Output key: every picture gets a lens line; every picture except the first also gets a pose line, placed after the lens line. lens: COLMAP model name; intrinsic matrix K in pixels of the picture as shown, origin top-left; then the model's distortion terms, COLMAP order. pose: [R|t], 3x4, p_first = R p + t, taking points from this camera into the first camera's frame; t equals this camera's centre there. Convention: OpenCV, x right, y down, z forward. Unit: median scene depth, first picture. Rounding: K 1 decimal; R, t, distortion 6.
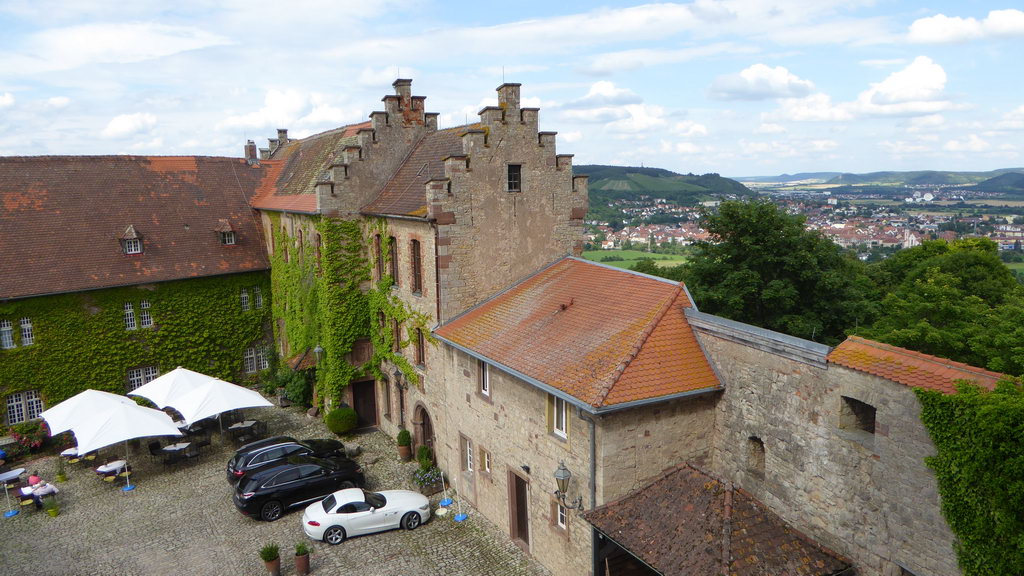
lens RADIAL K [[737.1, 0, 518.4], [0, 737.1, 285.1], [0, 0, 1]] dist [-0.029945, 0.005468]
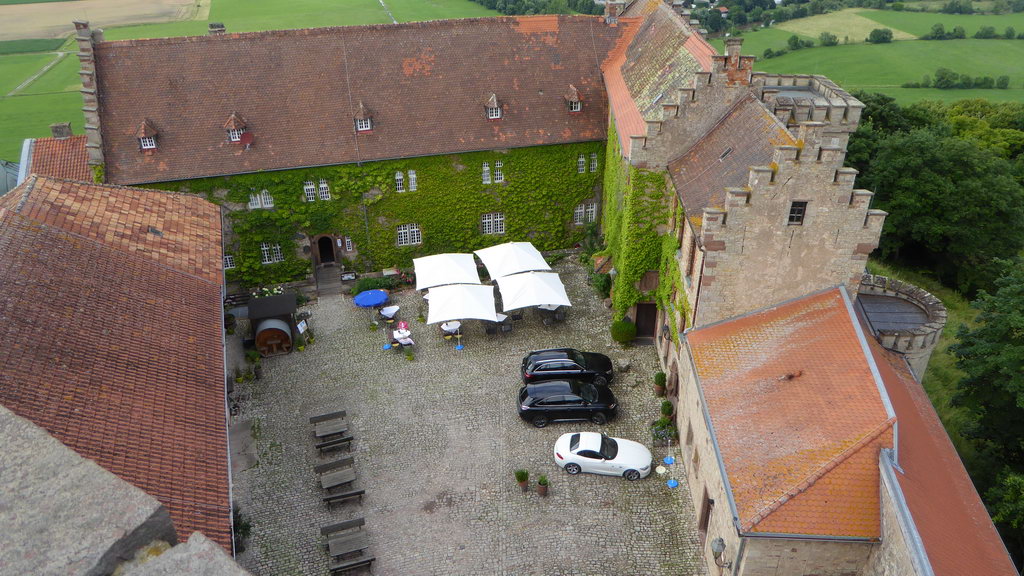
lens RADIAL K [[756.1, 0, 511.1], [0, 756.1, 275.2], [0, 0, 1]] dist [-0.065675, 0.103809]
pose [[0.856186, 0.279205, -0.434729, 0.127878], [-0.090653, 0.909538, 0.405613, -0.445697], [0.508652, -0.307871, 0.804045, -0.040395]]
